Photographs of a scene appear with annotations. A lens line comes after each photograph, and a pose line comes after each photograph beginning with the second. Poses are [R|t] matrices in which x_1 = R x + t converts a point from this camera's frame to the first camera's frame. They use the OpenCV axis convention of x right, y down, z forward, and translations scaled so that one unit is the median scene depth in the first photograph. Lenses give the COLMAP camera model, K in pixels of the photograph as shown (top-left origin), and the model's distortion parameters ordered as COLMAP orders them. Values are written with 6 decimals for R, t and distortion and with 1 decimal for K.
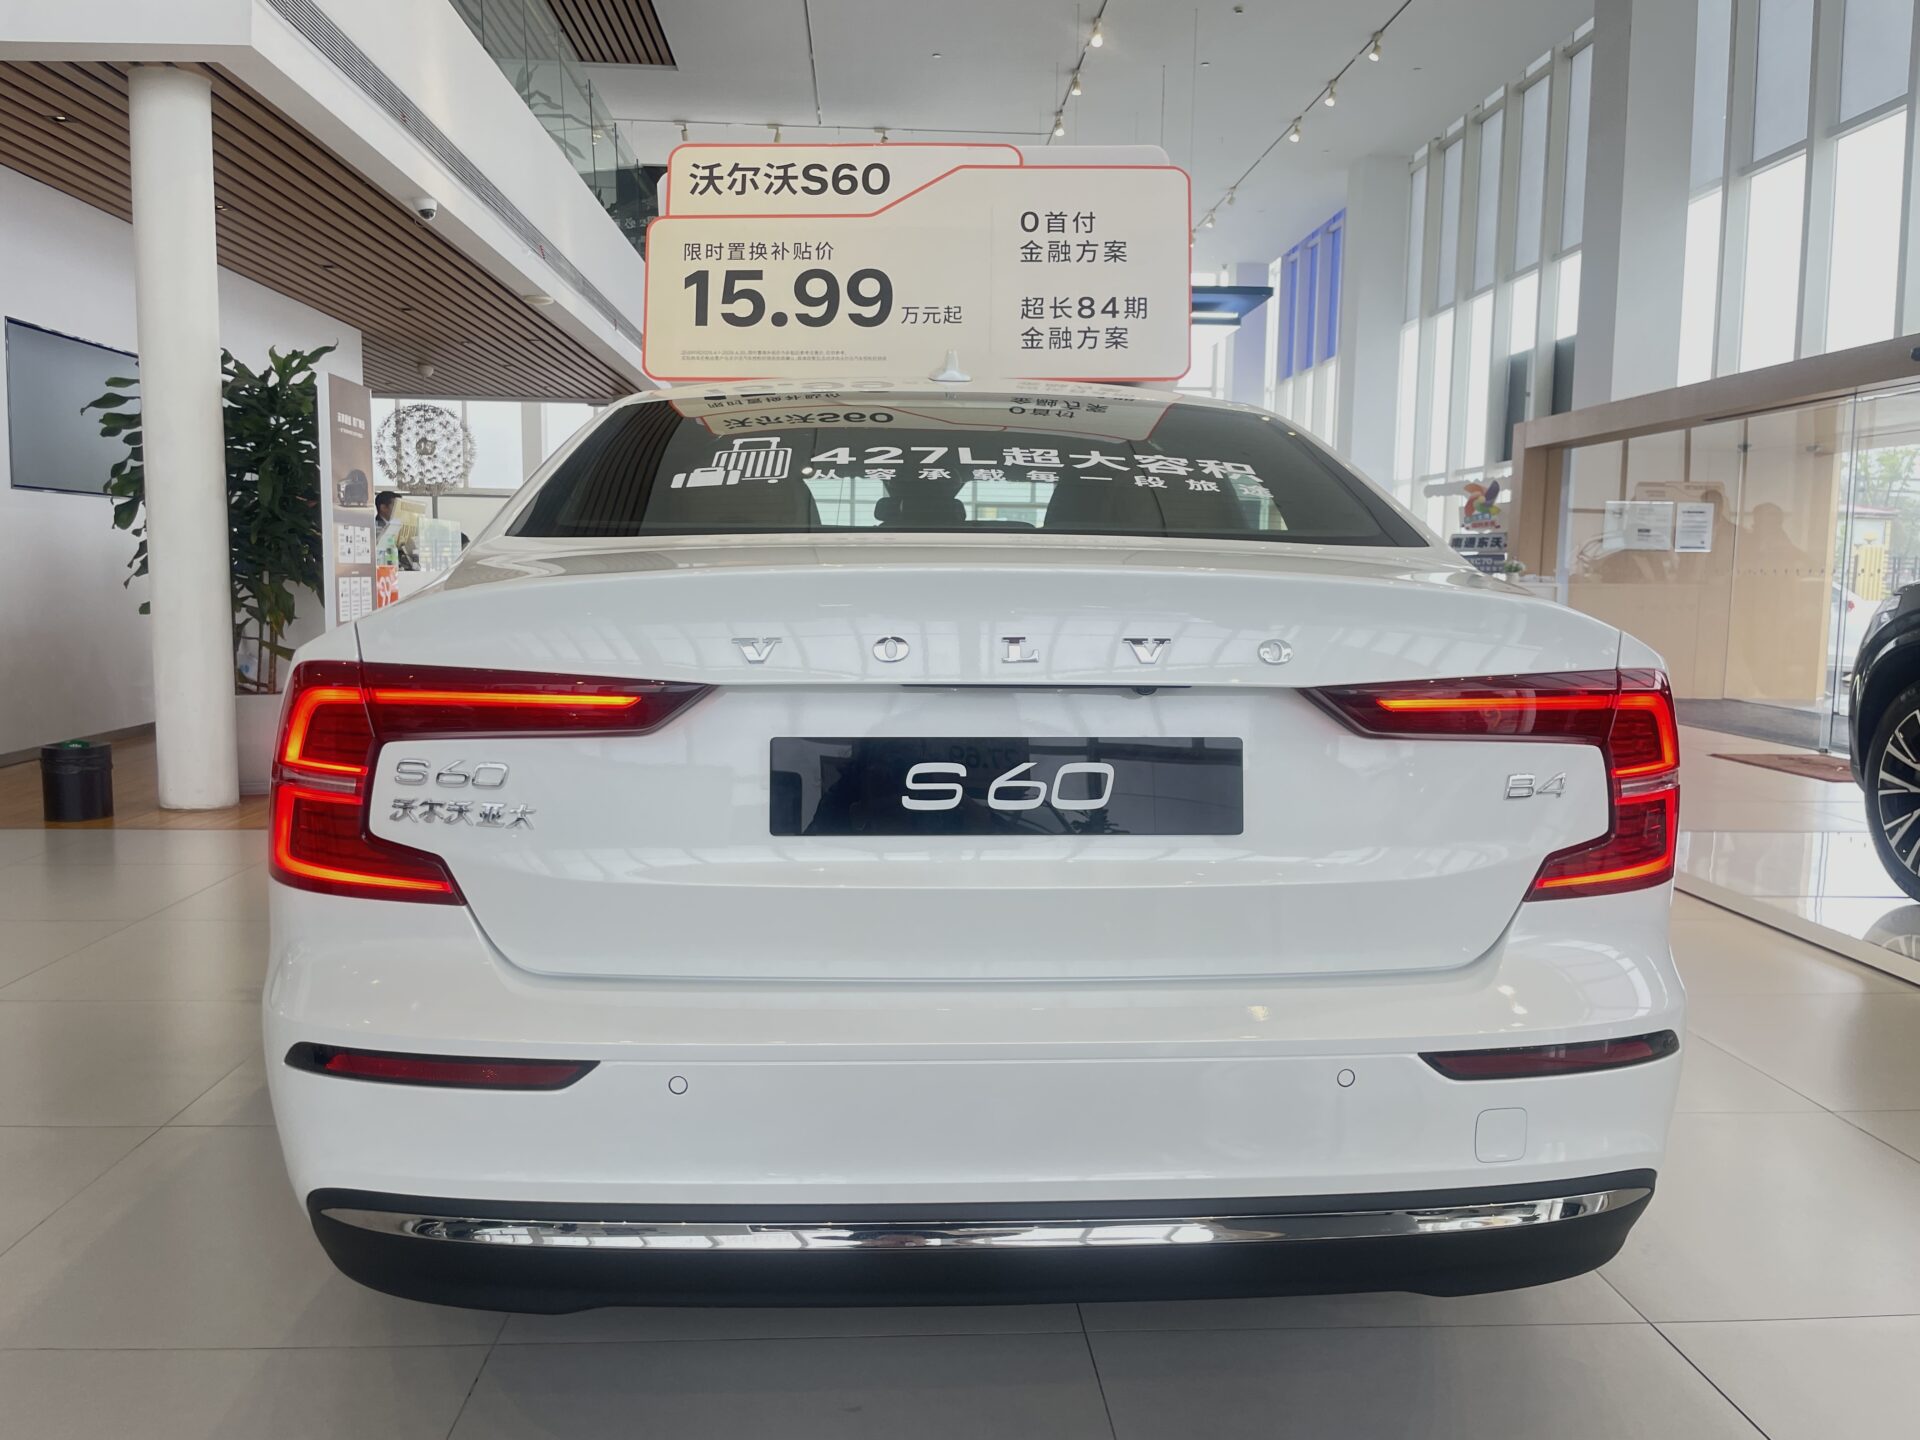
lens RADIAL K [[1463.5, 0, 943.4], [0, 1463.5, 722.8], [0, 0, 1]] dist [0.006819, -0.016435]
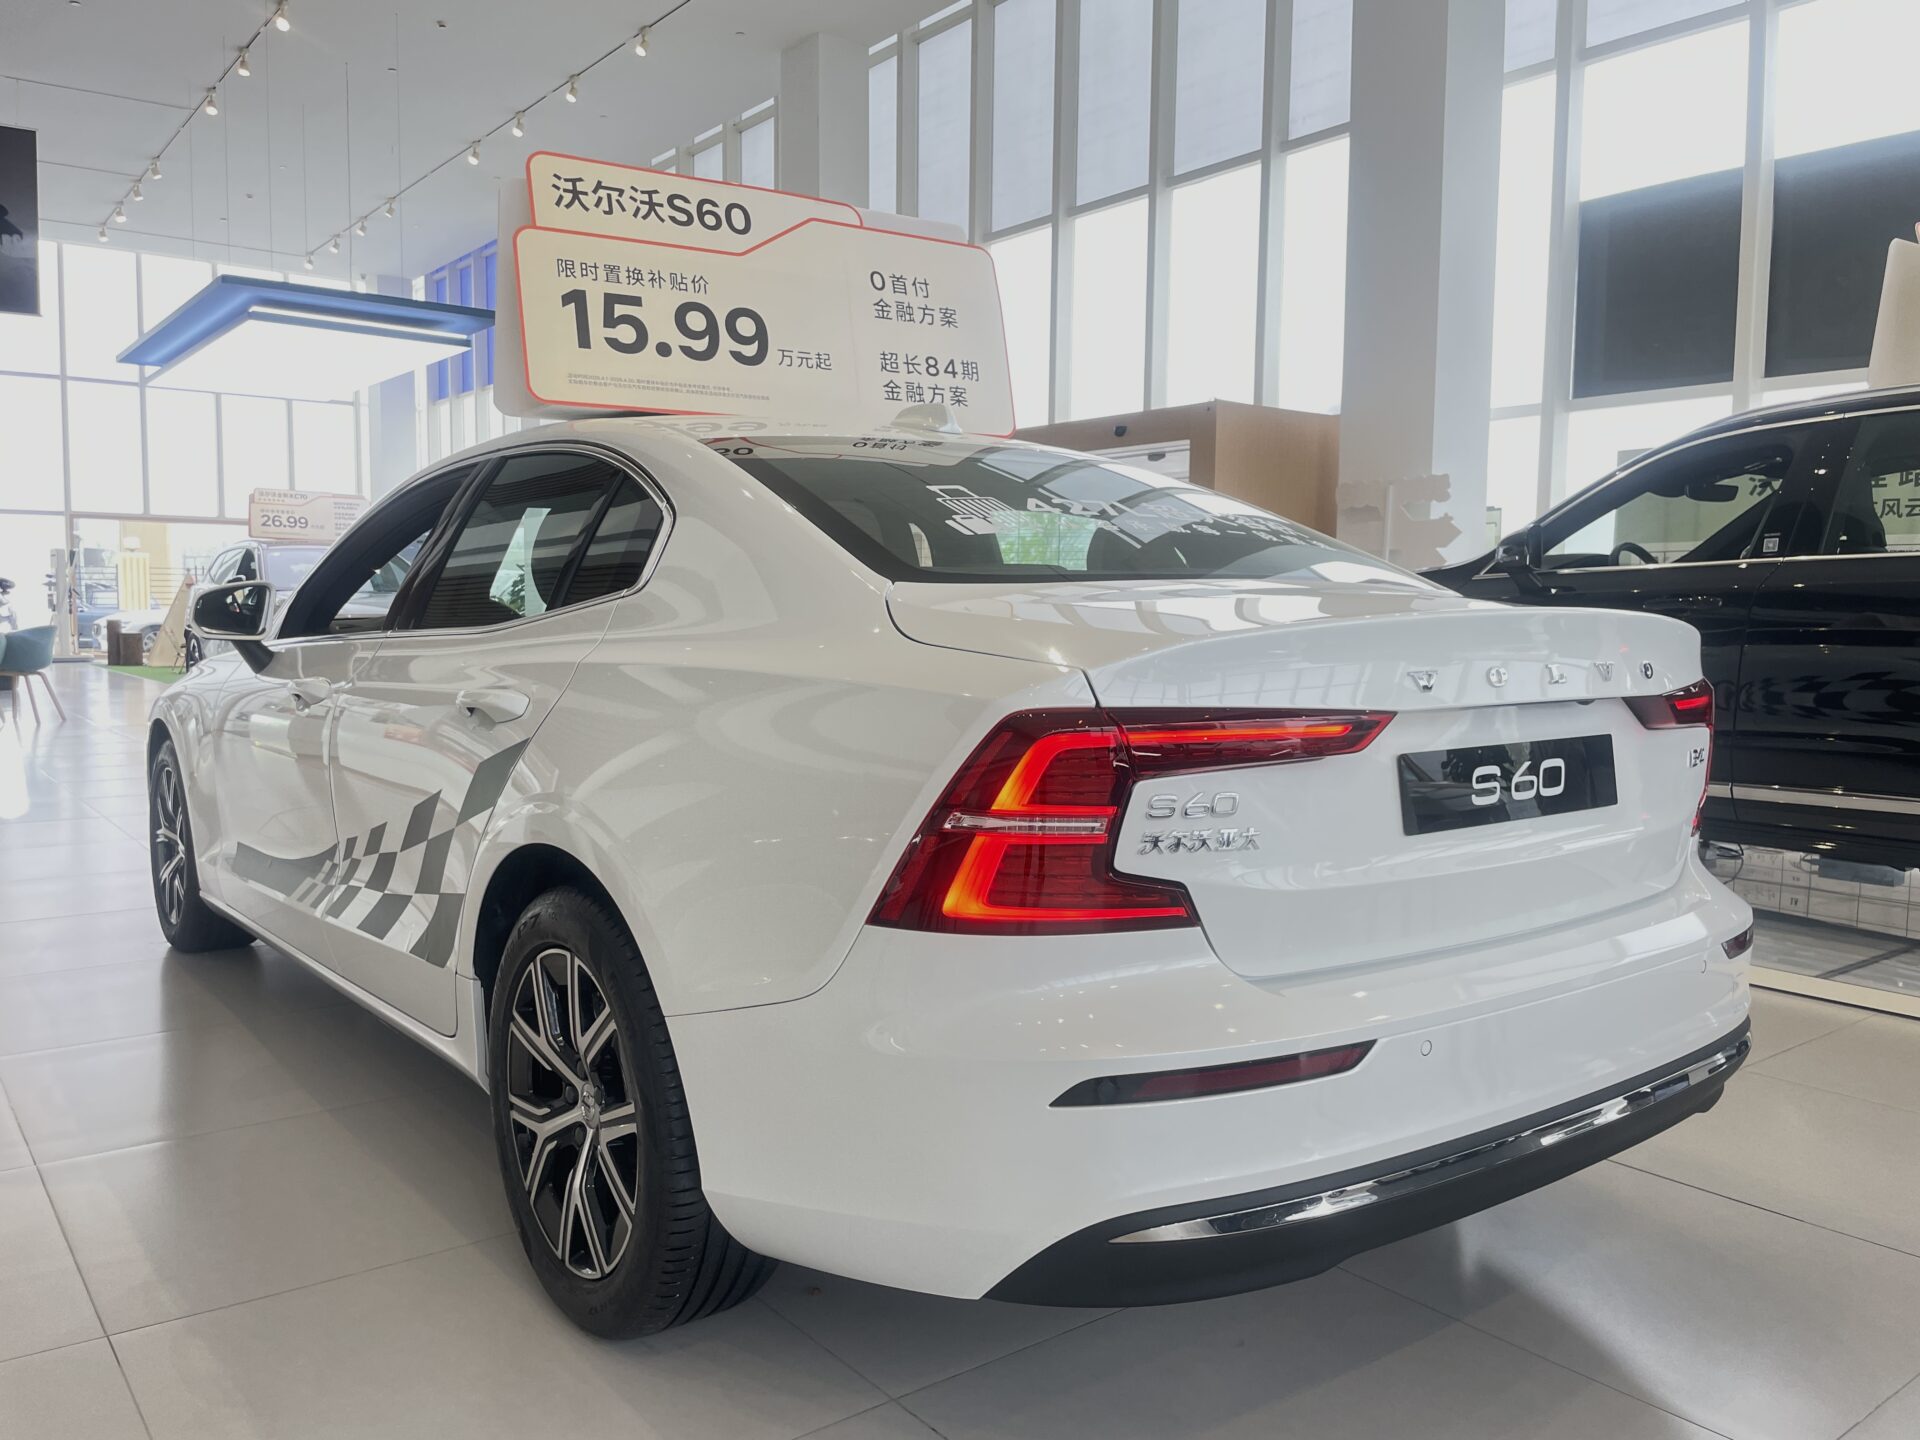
lens RADIAL K [[1463.5, 0, 971.1], [0, 1463.5, 712.1], [0, 0, 1]] dist [0.006819, -0.016435]
pose [[0.824237, -0.043263, 0.564590, -0.503072], [0.057125, 0.998343, -0.006896, -0.016978], [-0.563356, 0.037936, 0.825343, 0.092266]]
